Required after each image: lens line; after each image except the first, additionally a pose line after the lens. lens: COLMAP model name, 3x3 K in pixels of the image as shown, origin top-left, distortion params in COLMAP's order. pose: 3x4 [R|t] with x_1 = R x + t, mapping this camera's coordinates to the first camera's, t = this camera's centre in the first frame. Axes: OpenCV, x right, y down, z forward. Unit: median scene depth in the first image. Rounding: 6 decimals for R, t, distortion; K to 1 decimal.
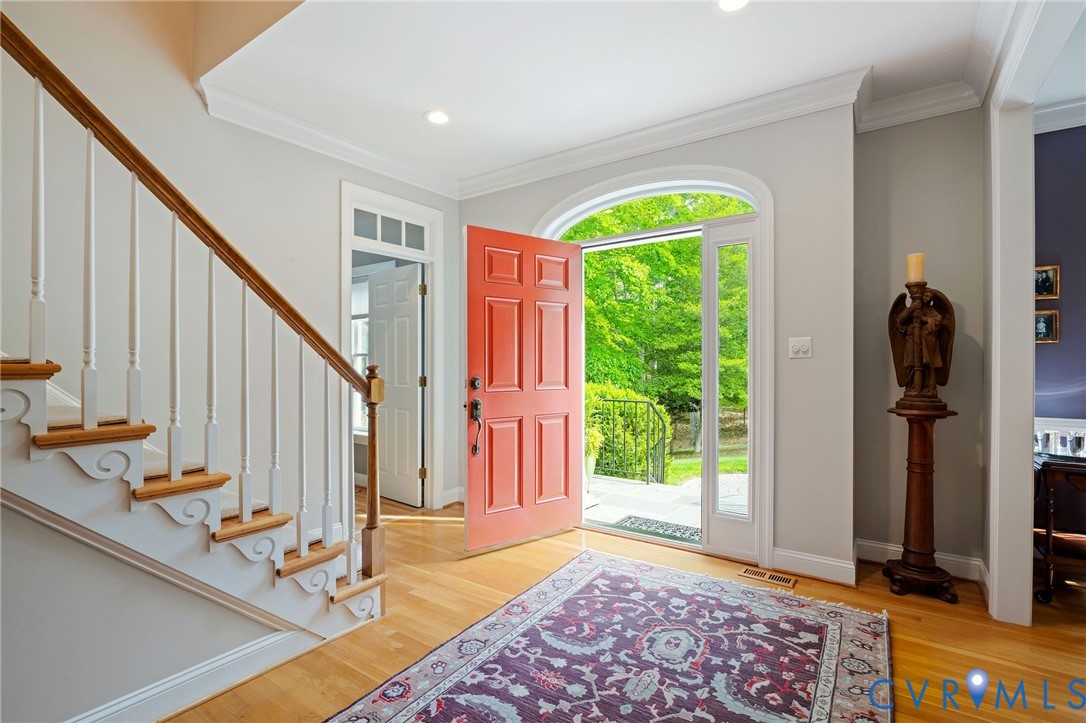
lens RADIAL K [[503.9, 0, 542.6], [0, 503.9, 360.7], [0, 0, 1]] dist [-0.011344, -0.000043]
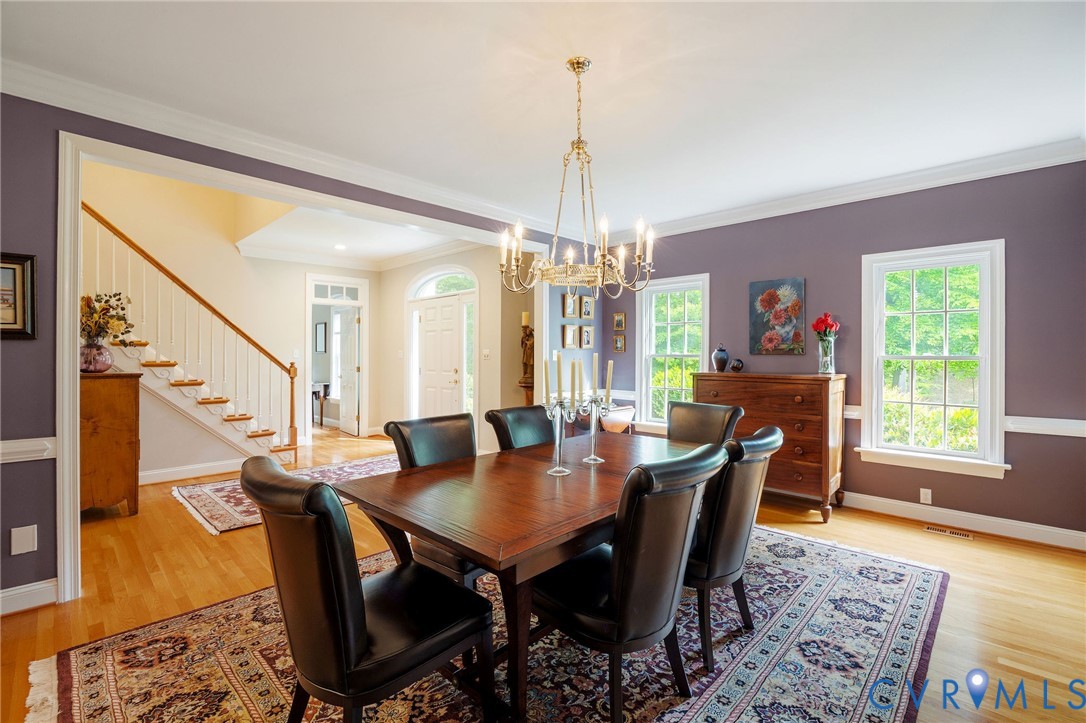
lens RADIAL K [[488.8, 0, 542.0], [0, 488.8, 352.7], [0, 0, 1]] dist [-0.004659, -0.000463]
pose [[0.984844, 0.002223, -0.173431, 1.469292], [-0.002053, 0.999997, 0.001158, -0.048636], [0.173433, -0.000785, 0.984845, -1.320739]]
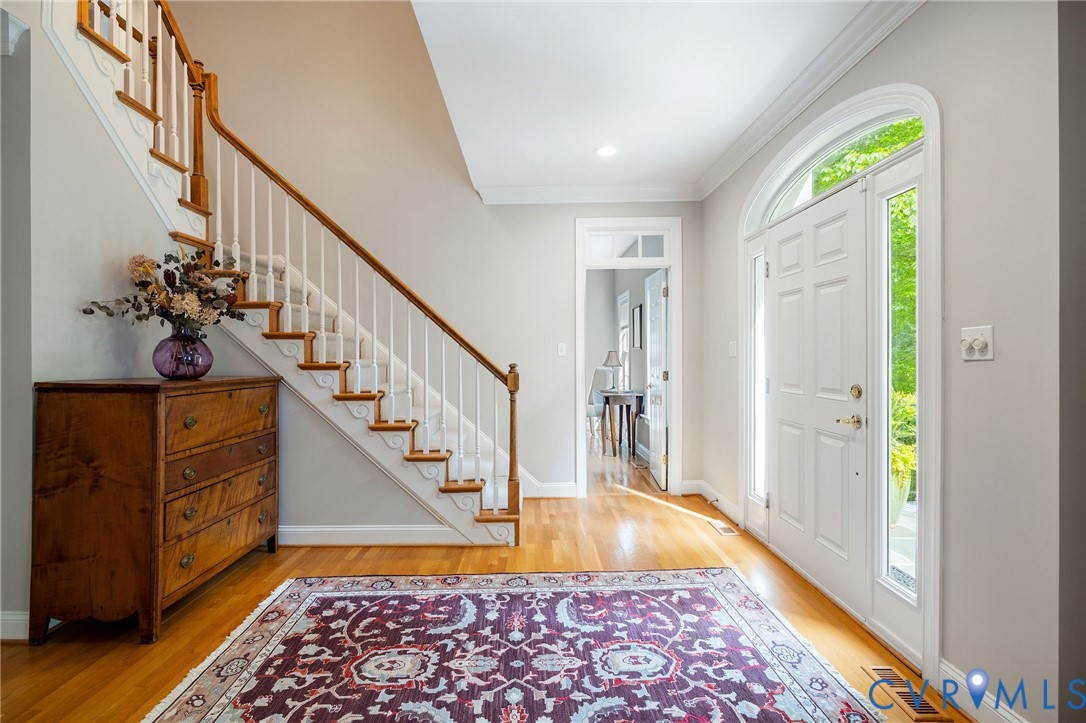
lens RADIAL K [[488.8, 0, 538.1], [0, 488.8, 355.6], [0, 0, 1]] dist [-0.004659, -0.000463]
pose [[0.575029, 0.001097, -0.818132, 0.915041], [0.007514, 0.999950, 0.006623, -0.024105], [0.818098, -0.009956, 0.574992, 0.320132]]
